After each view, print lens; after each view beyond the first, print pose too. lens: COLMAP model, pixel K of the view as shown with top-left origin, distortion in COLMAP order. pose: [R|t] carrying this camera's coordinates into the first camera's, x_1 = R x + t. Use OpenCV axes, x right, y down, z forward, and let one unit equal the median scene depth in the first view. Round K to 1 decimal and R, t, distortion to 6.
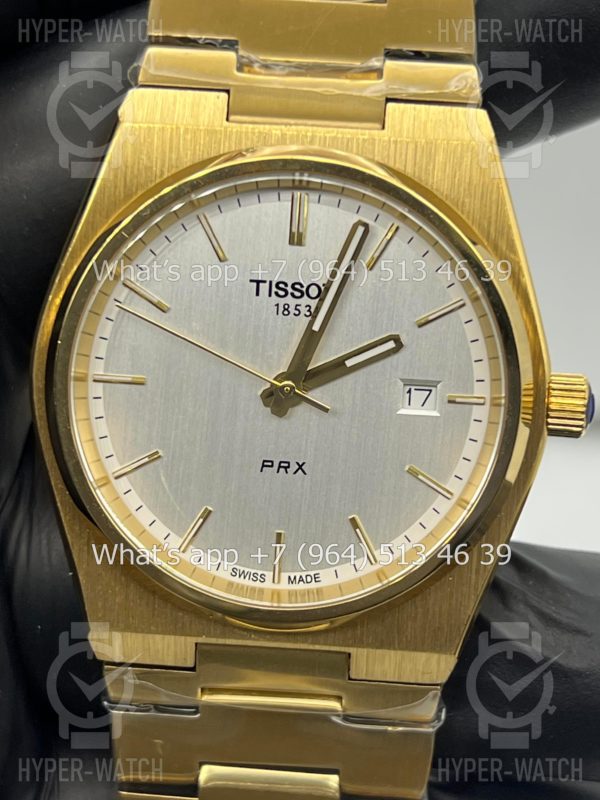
lens RADIAL K [[1900.1, 0, 299.2], [0, 1900.1, 394.4], [0, 0, 1]] dist [0.304557, 0.000000]
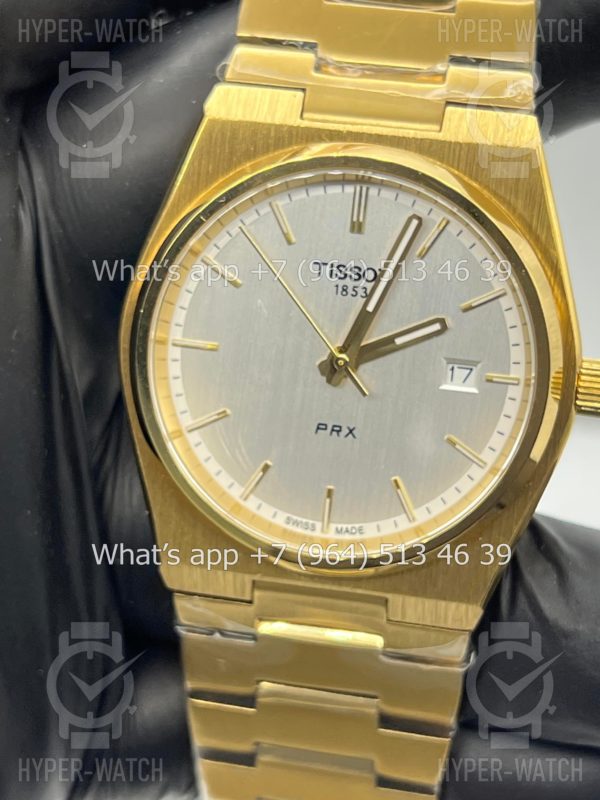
lens RADIAL K [[1900.1, 0, 294.0], [0, 1900.1, 393.2], [0, 0, 1]] dist [0.304557, 0.000000]
pose [[0.992885, 0.054655, -0.105794, 0.084545], [-0.048517, 0.997034, 0.059749, -0.049425], [0.108745, -0.054191, 0.992591, -0.112944]]
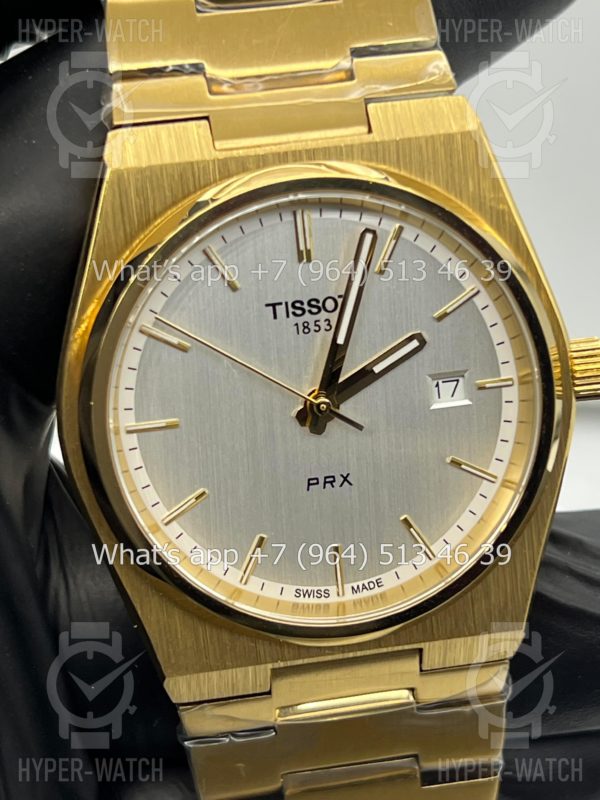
lens RADIAL K [[1900.1, 0, 304.9], [0, 1900.1, 405.1], [0, 0, 1]] dist [0.304557, 0.000000]
pose [[0.972452, -0.183457, 0.143807, -0.157497], [0.172911, 0.981452, 0.082791, -0.086883], [-0.156328, -0.055645, 0.986137, 0.015454]]
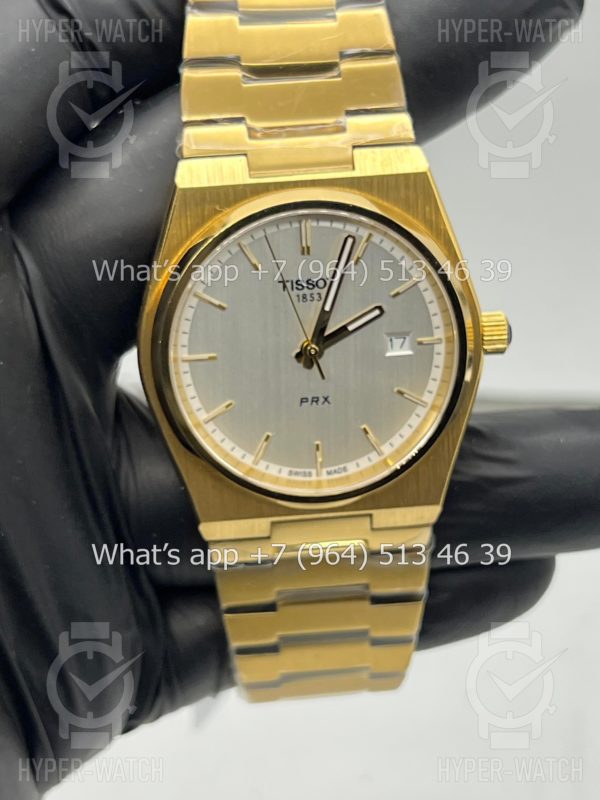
lens RADIAL K [[1900.1, 0, 301.3], [0, 1900.1, 407.8], [0, 0, 1]] dist [0.304557, 0.000000]
pose [[0.986636, -0.138608, 0.085661, -0.148679], [0.124545, 0.980496, 0.152039, -0.186690], [-0.105064, -0.139338, 0.984656, -0.481494]]
